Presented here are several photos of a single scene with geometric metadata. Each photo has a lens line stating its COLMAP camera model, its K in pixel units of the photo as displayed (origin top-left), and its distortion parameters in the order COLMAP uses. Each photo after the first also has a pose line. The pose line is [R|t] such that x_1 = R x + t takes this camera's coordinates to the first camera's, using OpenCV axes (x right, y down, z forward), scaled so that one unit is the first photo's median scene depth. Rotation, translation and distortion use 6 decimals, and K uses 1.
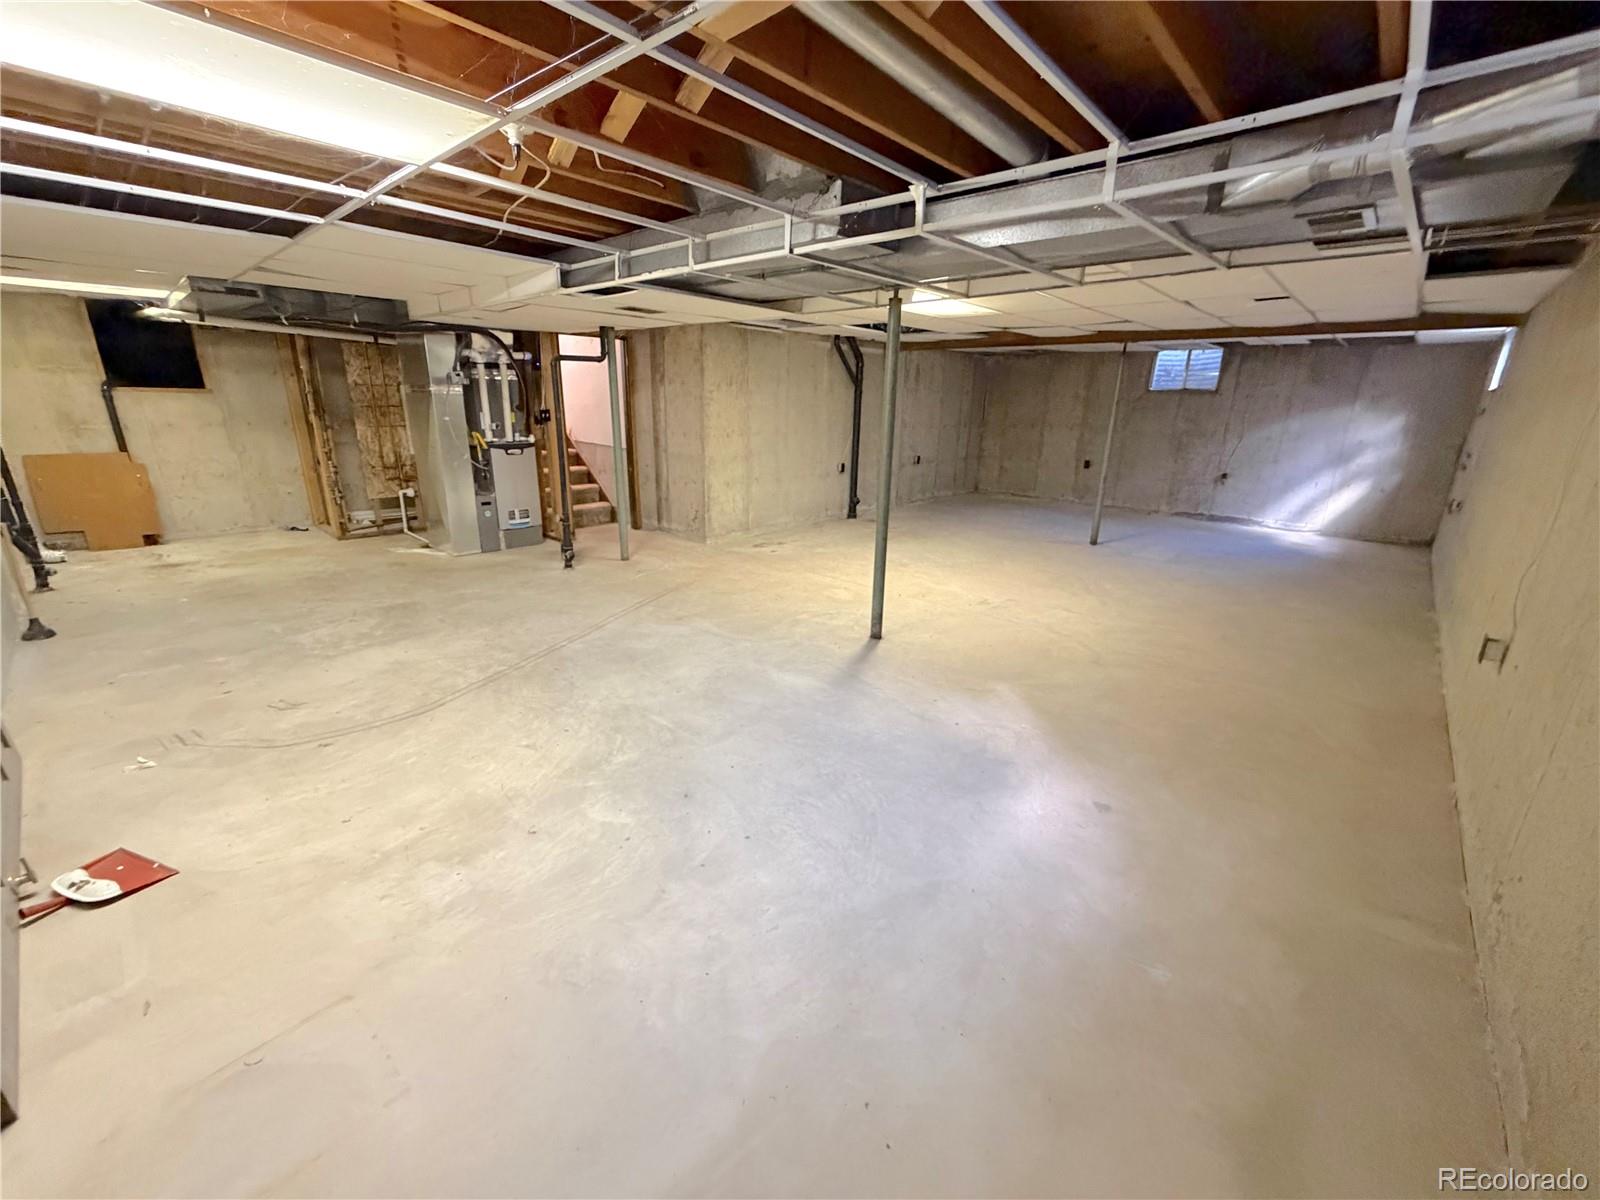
lens RADIAL K [[639.4, 0, 797.3], [0, 639.4, 599.5], [0, 0, 1]] dist [-0.001198, 0.000455]
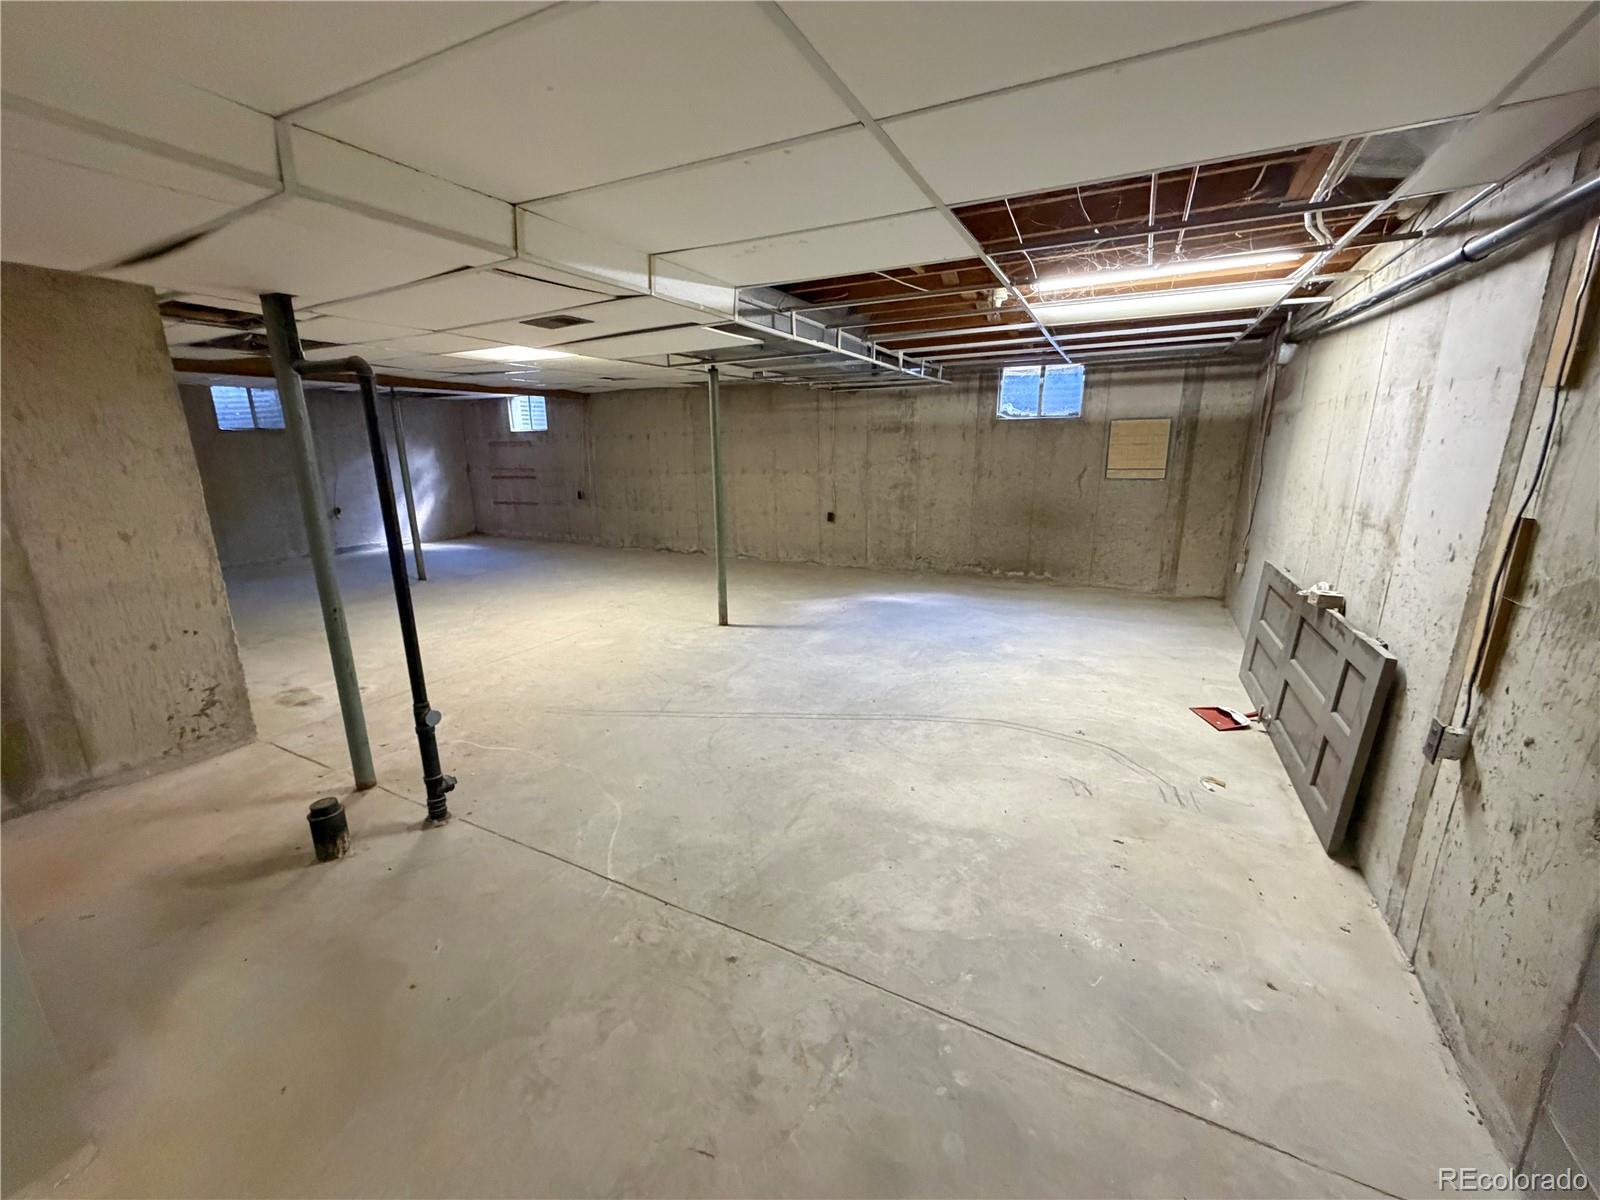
lens RADIAL K [[639.4, 0, 797.3], [0, 639.4, 599.5], [0, 0, 1]] dist [-0.001198, 0.000455]
pose [[-0.256827, -0.249509, 0.933694, -1.248487], [0.294446, 0.899970, 0.321489, -0.403016], [-0.920511, 0.357490, -0.157670, 1.195440]]
